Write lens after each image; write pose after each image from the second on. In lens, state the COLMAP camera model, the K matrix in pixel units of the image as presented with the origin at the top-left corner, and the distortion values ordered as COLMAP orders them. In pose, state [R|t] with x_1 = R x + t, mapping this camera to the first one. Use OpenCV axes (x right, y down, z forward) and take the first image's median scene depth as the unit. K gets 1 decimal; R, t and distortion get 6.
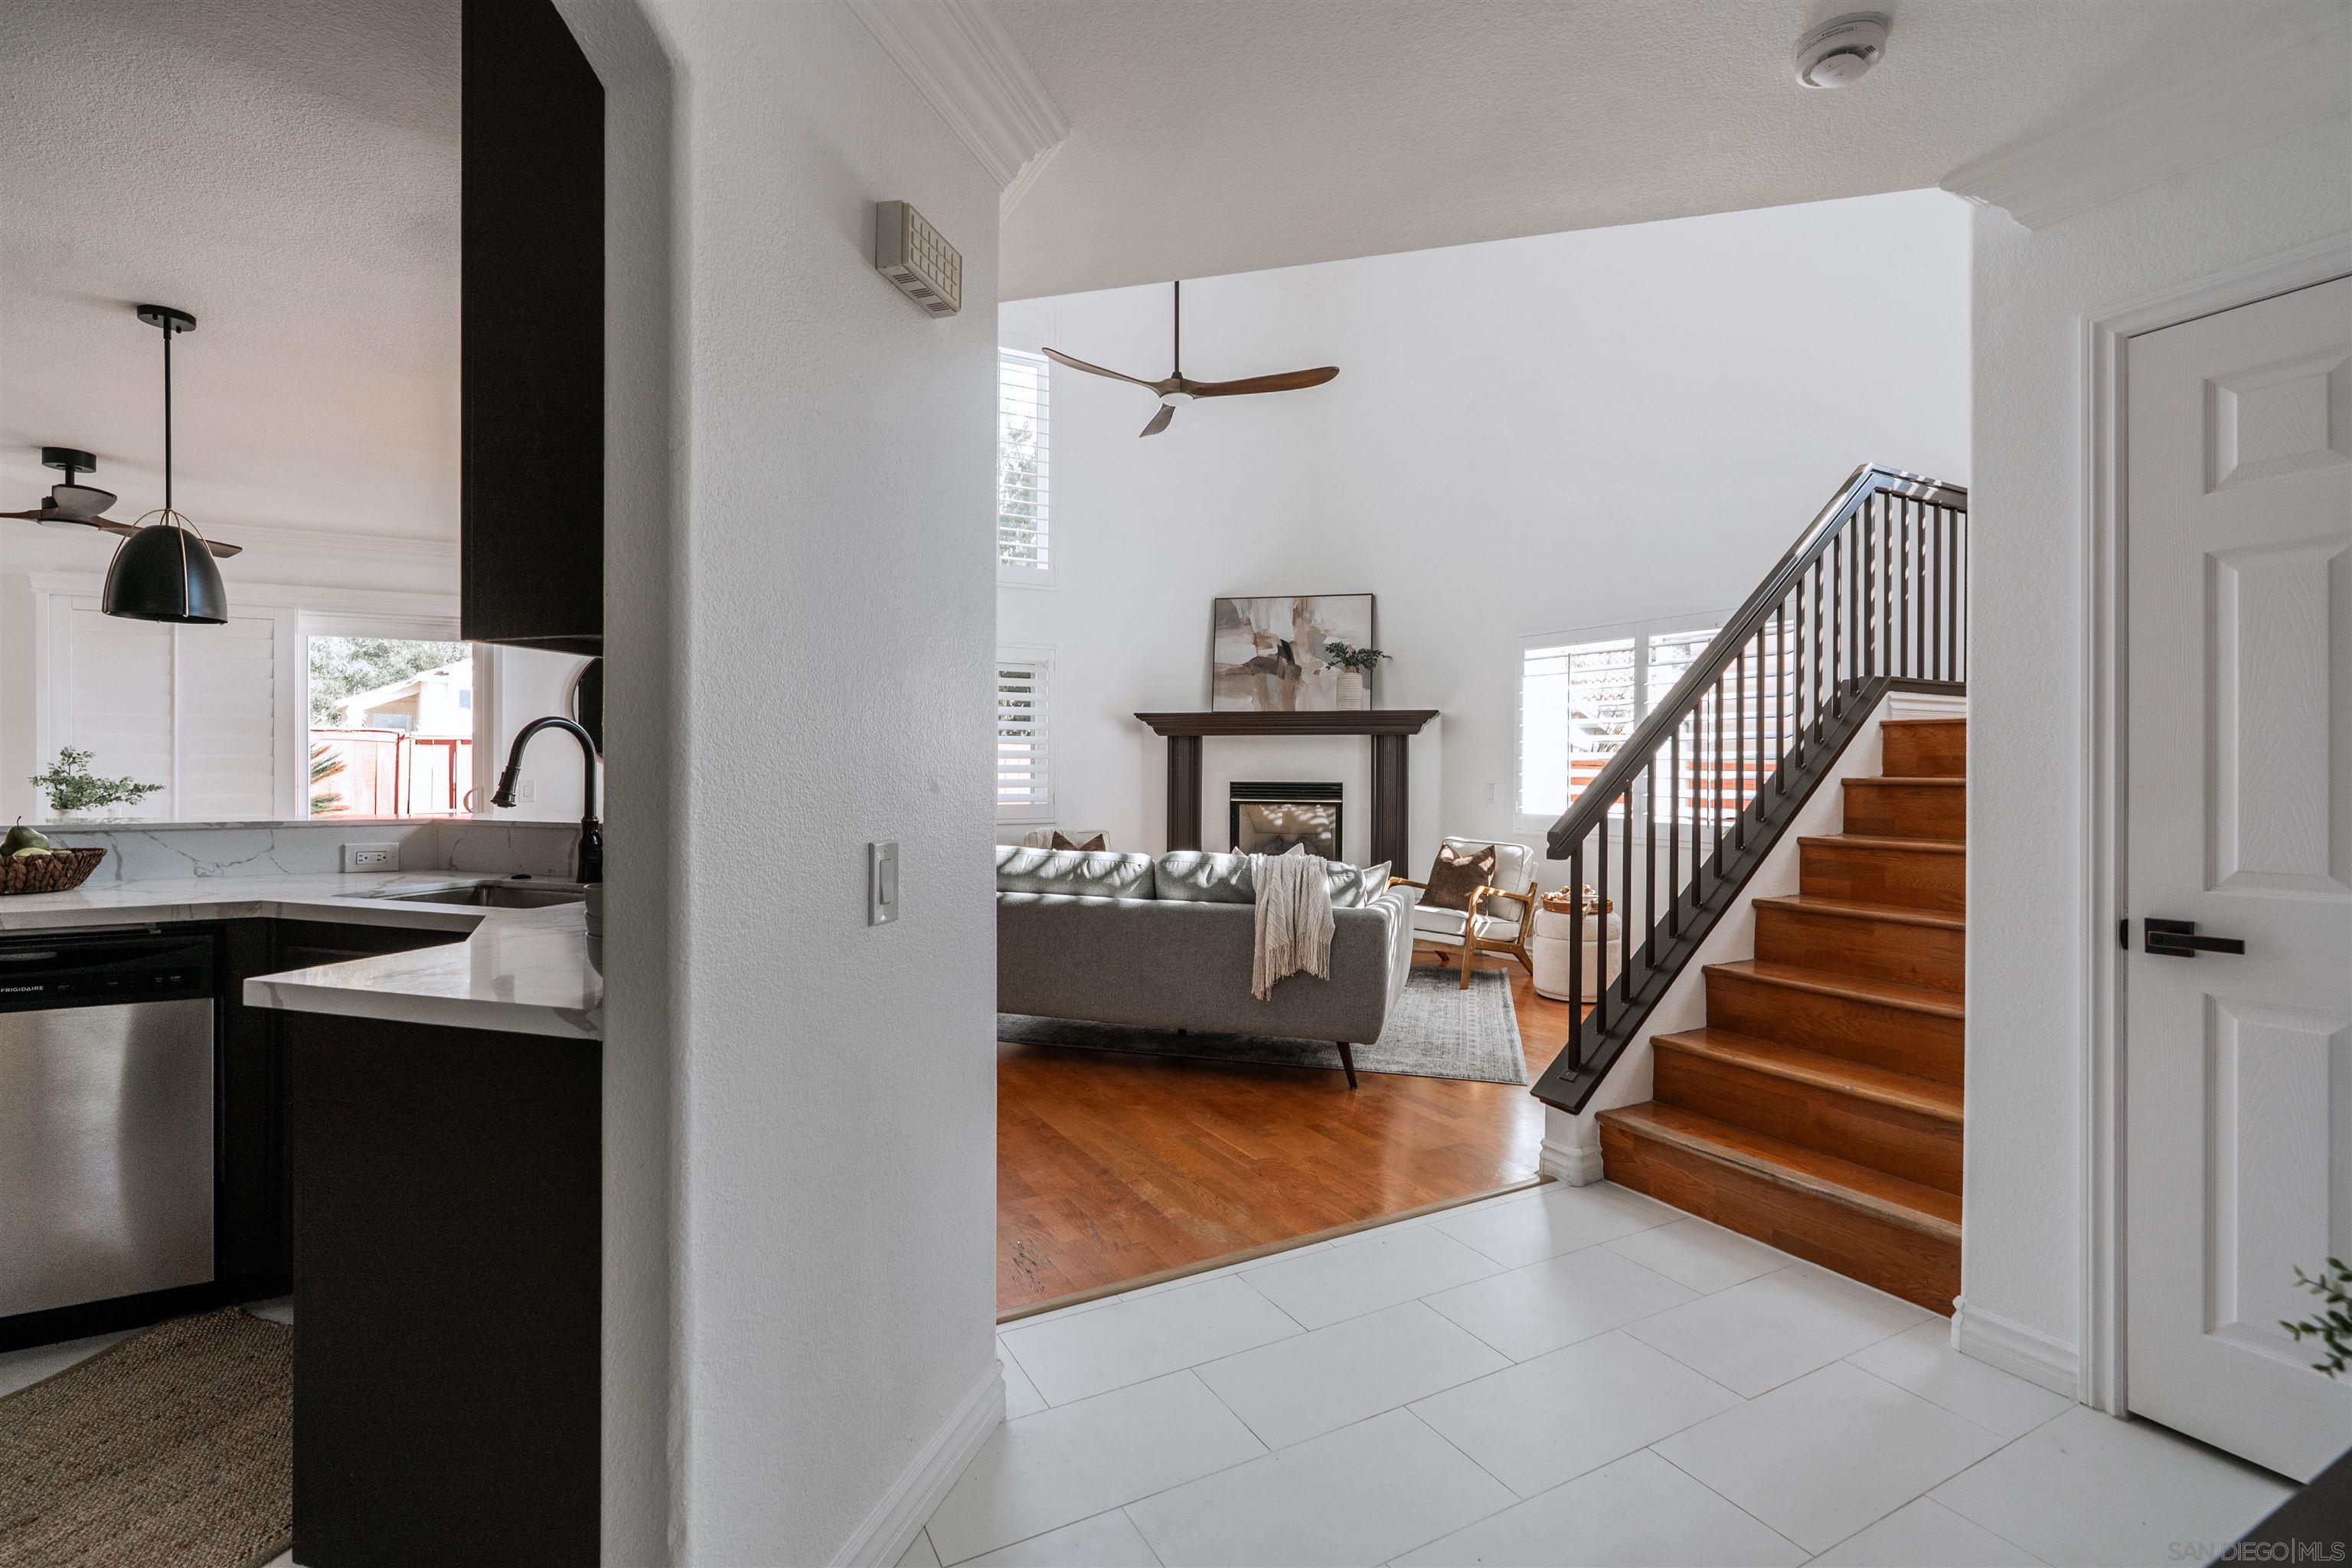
lens RADIAL K [[1072.5, 0, 1164.7], [0, 1072.5, 757.0], [0, 0, 1]] dist [-0.000248, 0.000183]
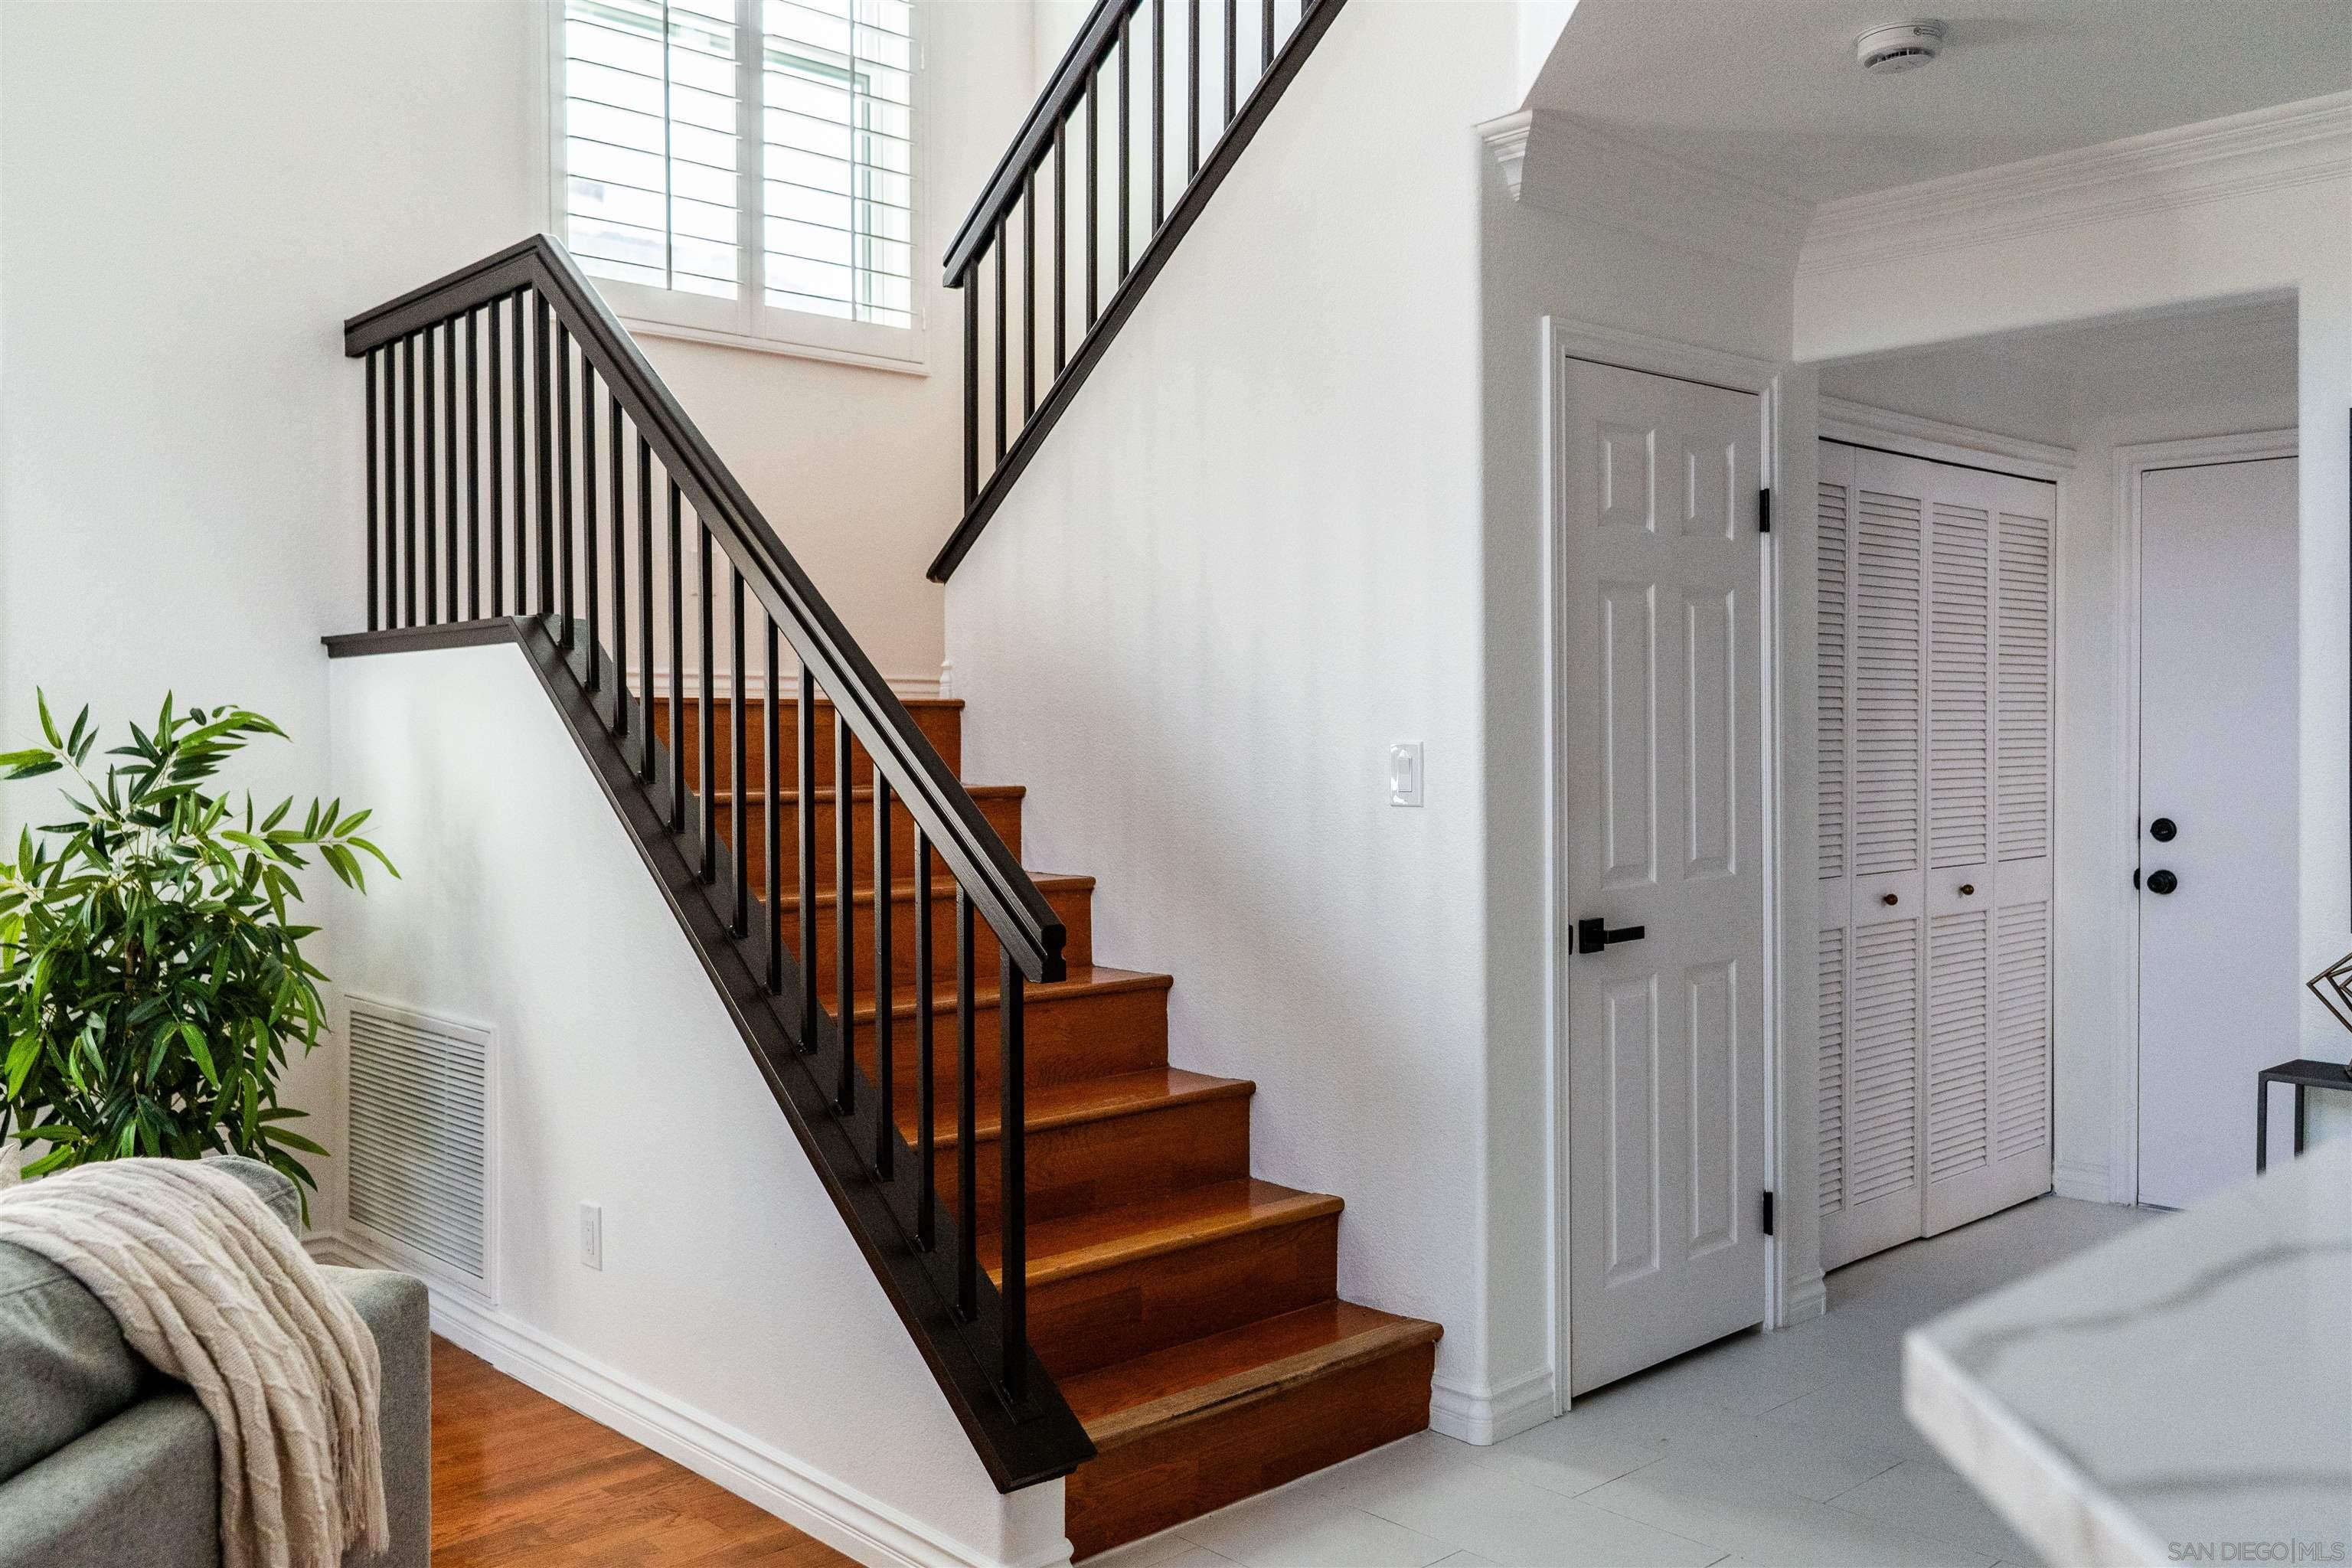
lens RADIAL K [[1956.9, 0, 1166.4], [0, 1956.9, 754.9], [0, 0, 1]] dist [0.010909, 0.003263]
pose [[-0.245580, -0.011992, 0.969302, -0.212366], [-0.006603, 0.999921, 0.010698, -0.007527], [-0.969354, -0.003773, -0.245640, 0.473076]]
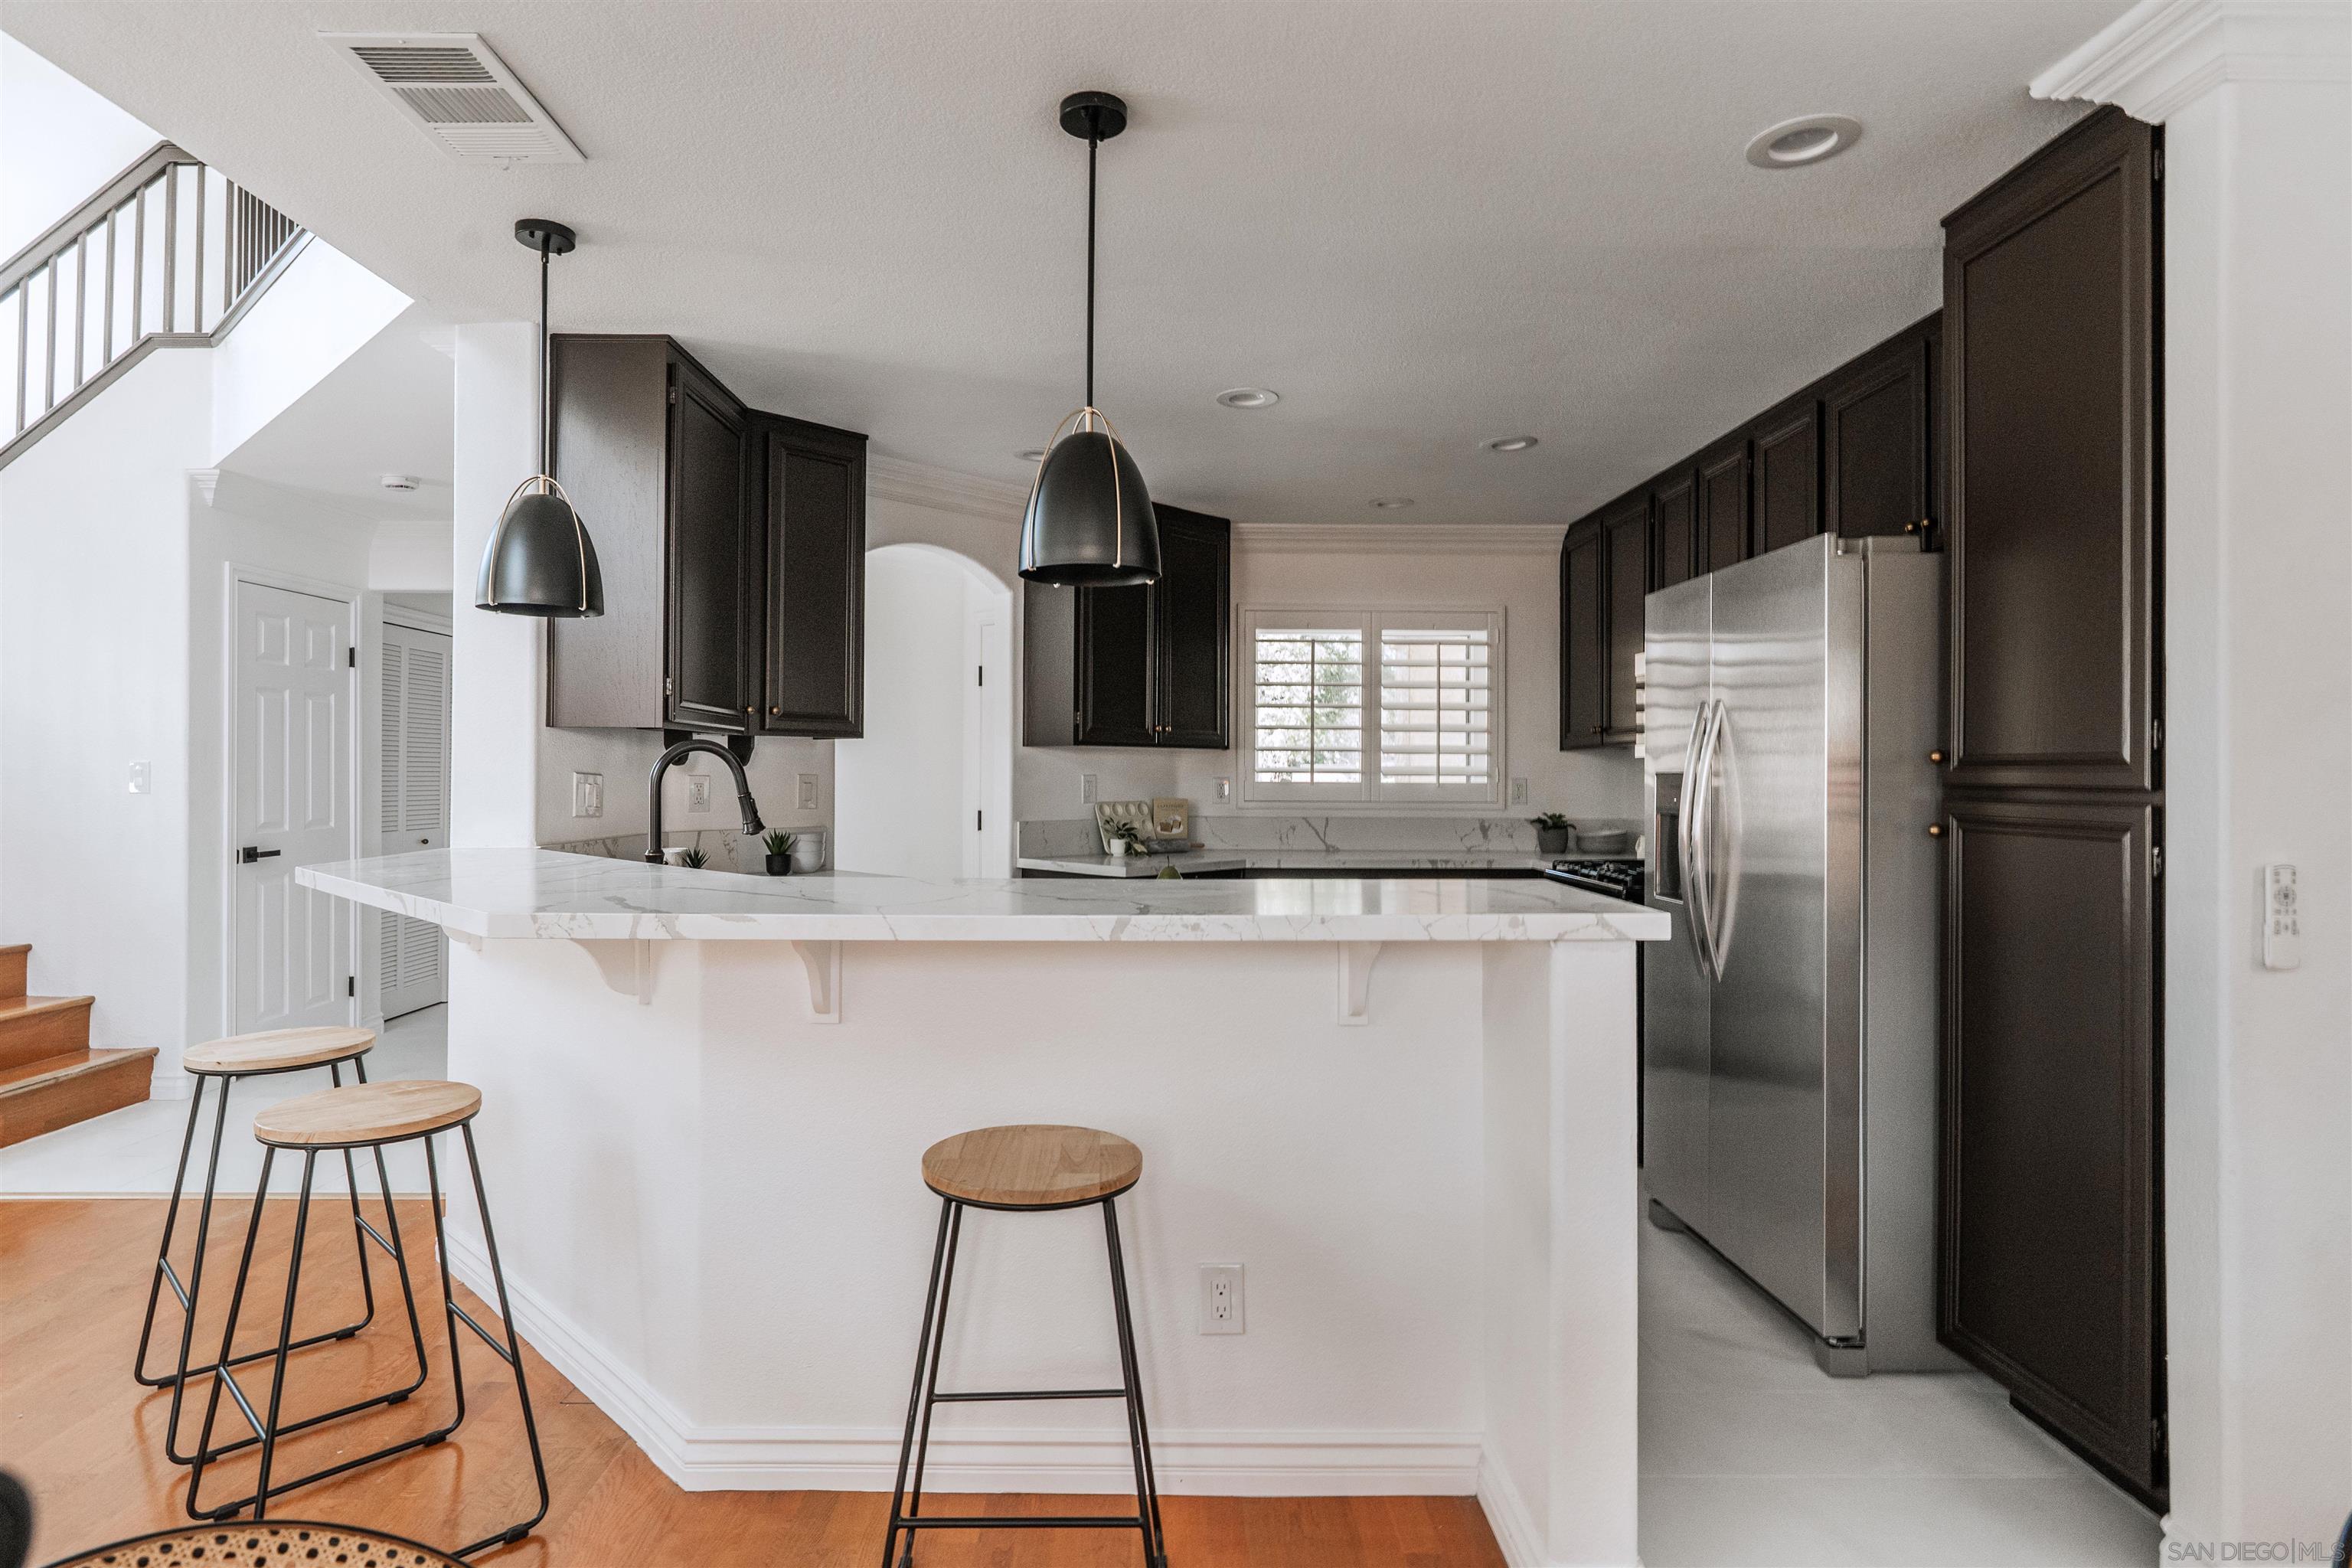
lens RADIAL K [[1226.0, 0, 1151.0], [0, 1226.0, 771.7], [0, 0, 1]] dist [-0.003253, 0.000251]
pose [[-0.880856, -0.006993, 0.473333, -0.489280], [-0.013739, 0.999847, -0.010797, -0.001157], [-0.473185, -0.016014, -0.880818, 0.594477]]
